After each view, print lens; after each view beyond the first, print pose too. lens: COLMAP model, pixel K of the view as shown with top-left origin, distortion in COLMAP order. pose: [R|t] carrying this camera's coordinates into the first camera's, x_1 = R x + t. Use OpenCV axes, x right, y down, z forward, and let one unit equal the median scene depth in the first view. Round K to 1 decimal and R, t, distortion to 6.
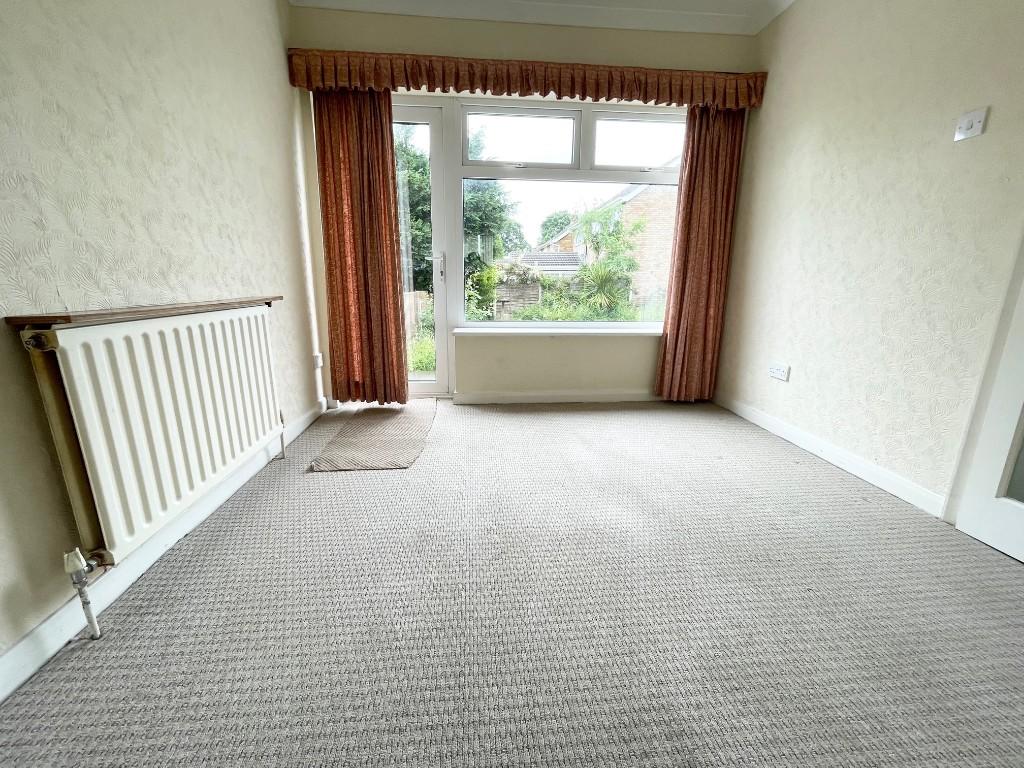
lens RADIAL K [[417.6, 0, 513.0], [0, 417.6, 384.7], [0, 0, 1]] dist [0.000494, 0.000167]
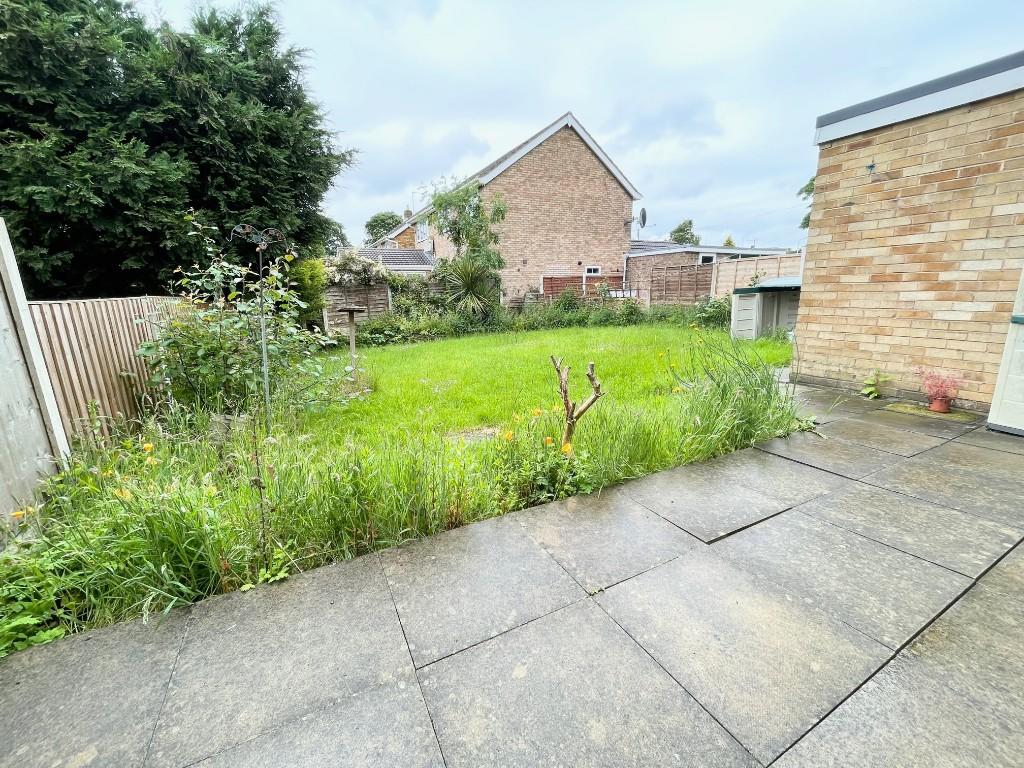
lens RADIAL K [[417.6, 0, 510.0], [0, 417.6, 382.3], [0, 0, 1]] dist [0.000494, 0.000167]
pose [[0.927680, -0.099137, 0.359976, -0.019808], [0.104807, 0.994485, 0.003785, -0.048915], [-0.358366, 0.034216, 0.932954, 0.234583]]
